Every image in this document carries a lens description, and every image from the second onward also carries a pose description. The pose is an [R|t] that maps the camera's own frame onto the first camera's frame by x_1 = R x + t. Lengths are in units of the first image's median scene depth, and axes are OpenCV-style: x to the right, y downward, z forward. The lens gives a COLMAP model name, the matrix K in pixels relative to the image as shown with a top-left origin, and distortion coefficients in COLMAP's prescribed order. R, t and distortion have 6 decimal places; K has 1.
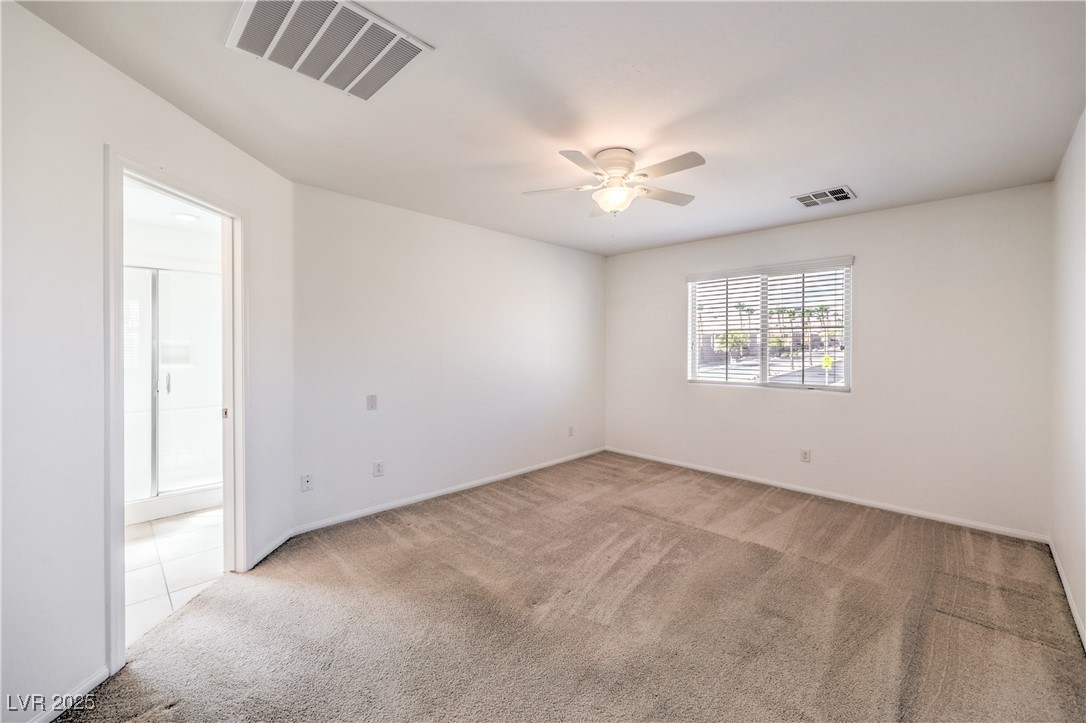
lens RADIAL K [[441.5, 0, 549.4], [0, 441.5, 343.1], [0, 0, 1]] dist [0.000053, -0.000029]
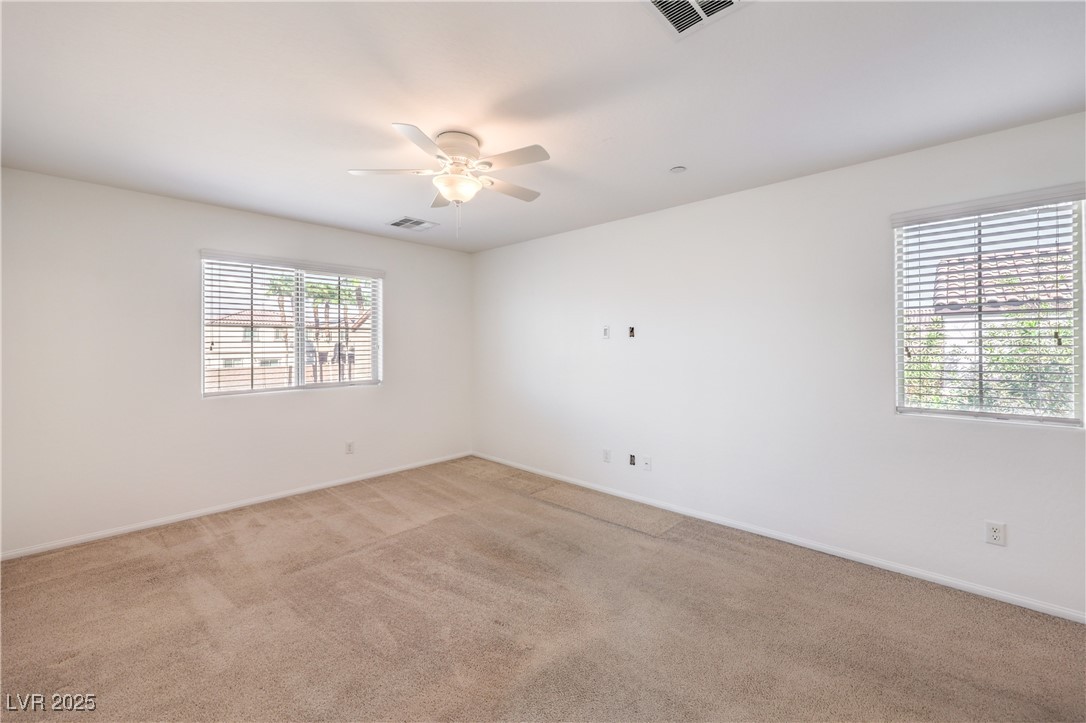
lens RADIAL K [[441.5, 0, 549.4], [0, 441.5, 343.1], [0, 0, 1]] dist [0.000053, -0.000029]
pose [[-0.025427, -0.001127, 0.999676, -0.556002], [-0.003669, 0.999993, 0.001034, -0.003058], [-0.999670, -0.003641, -0.025431, 0.596834]]
